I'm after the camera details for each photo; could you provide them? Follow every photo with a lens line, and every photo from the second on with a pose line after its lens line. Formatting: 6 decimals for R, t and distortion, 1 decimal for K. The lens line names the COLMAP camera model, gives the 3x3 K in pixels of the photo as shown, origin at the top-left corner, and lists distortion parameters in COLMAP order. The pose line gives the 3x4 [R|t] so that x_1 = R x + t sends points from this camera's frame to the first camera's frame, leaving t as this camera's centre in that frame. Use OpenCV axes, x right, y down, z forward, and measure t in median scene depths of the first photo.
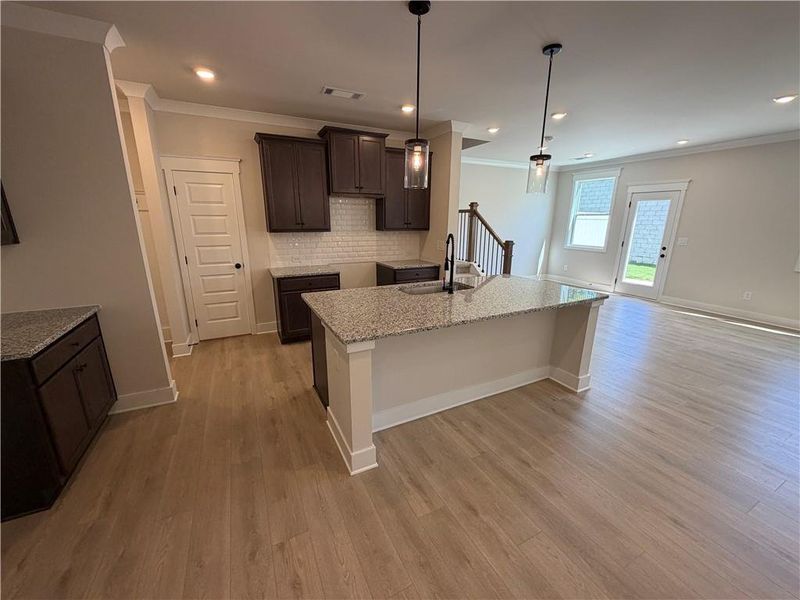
lens RADIAL K [[320.2, 0, 398.0], [0, 320.2, 302.3], [0, 0, 1]] dist [-0.000454, -0.000395]
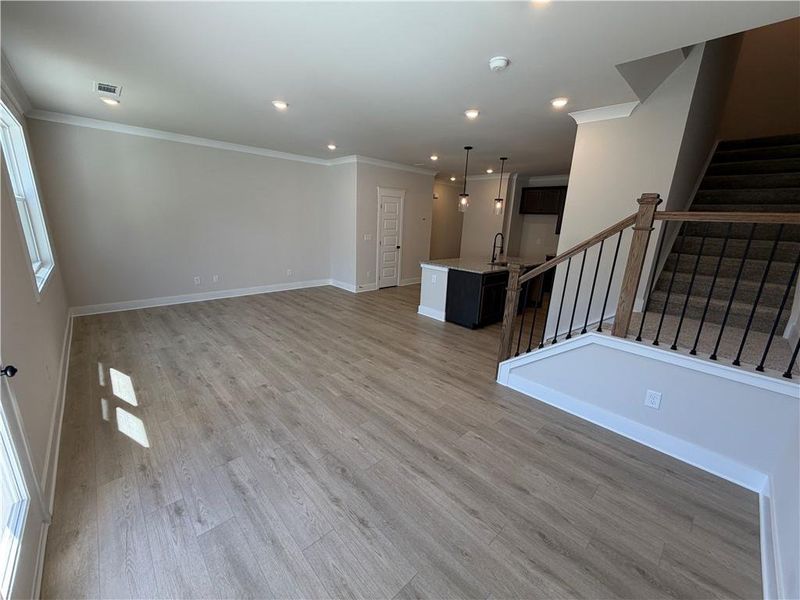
lens RADIAL K [[320.2, 0, 398.0], [0, 320.2, 302.3], [0, 0, 1]] dist [-0.000454, -0.000395]
pose [[-0.958639, 0.028254, -0.283220, 1.282844], [-0.115497, 0.870841, 0.477805, -0.678959], [0.260140, 0.490753, -0.831558, 2.572363]]
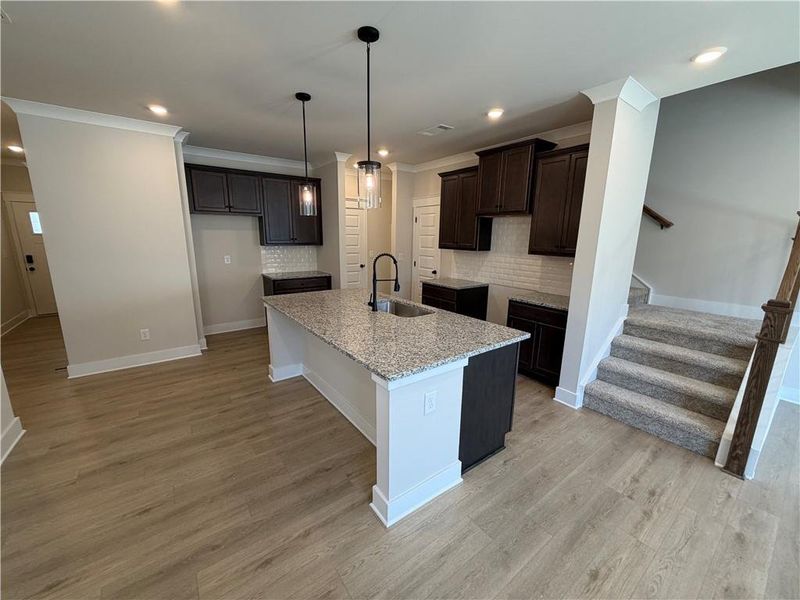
lens RADIAL K [[320.2, 0, 398.0], [0, 320.2, 302.3], [0, 0, 1]] dist [-0.000454, -0.000395]
pose [[0.168682, 0.201309, -0.964894, 1.129011], [-0.261763, 0.952920, 0.153049, -0.223978], [0.950277, 0.226757, 0.213435, 0.837516]]
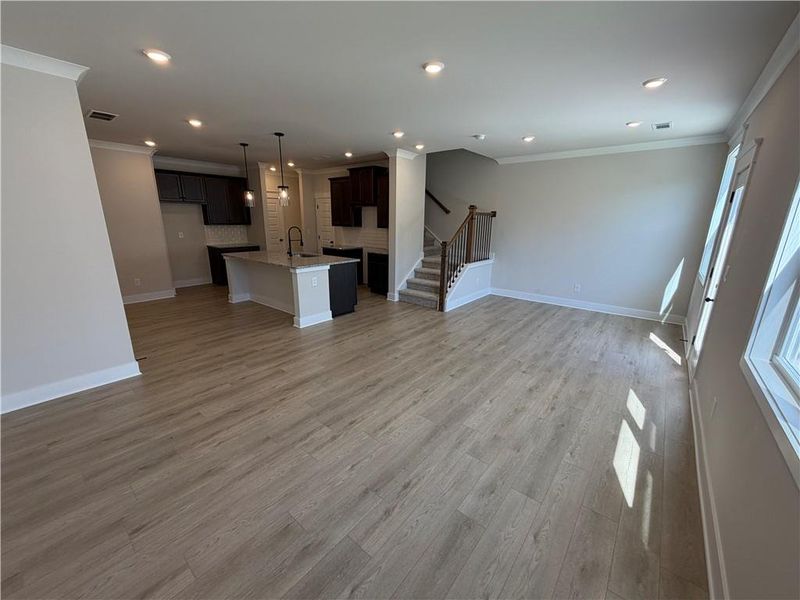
lens RADIAL K [[320.2, 0, 398.0], [0, 320.2, 302.3], [0, 0, 1]] dist [-0.000454, -0.000395]
pose [[0.400300, 0.232884, -0.886299, 2.215274], [-0.243041, 0.959514, 0.142352, -0.194951], [0.883567, 0.158424, 0.440694, 0.748967]]
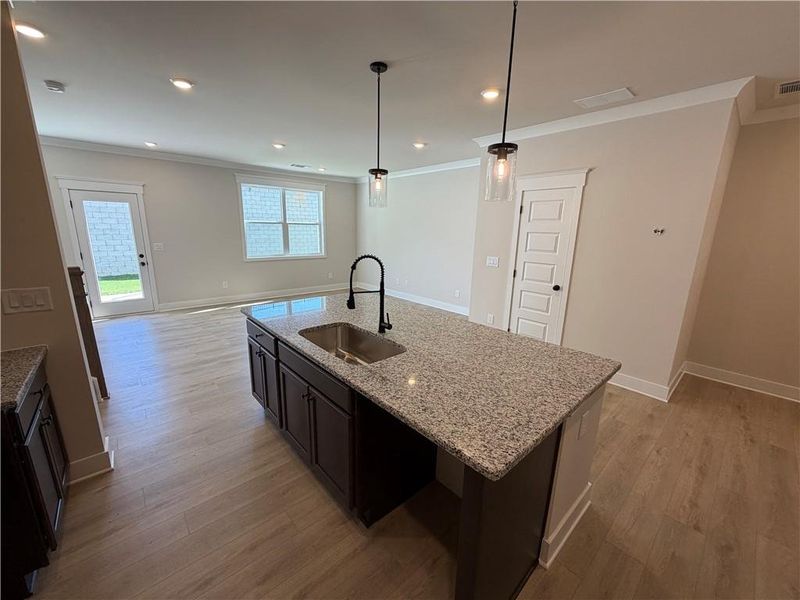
lens RADIAL K [[320.2, 0, 398.0], [0, 320.2, 302.3], [0, 0, 1]] dist [-0.000454, -0.000395]
pose [[-0.254404, -0.229314, 0.939518, -0.527463], [0.225606, 0.930605, 0.288229, -0.296632], [-0.940415, 0.285288, -0.185015, 1.069127]]
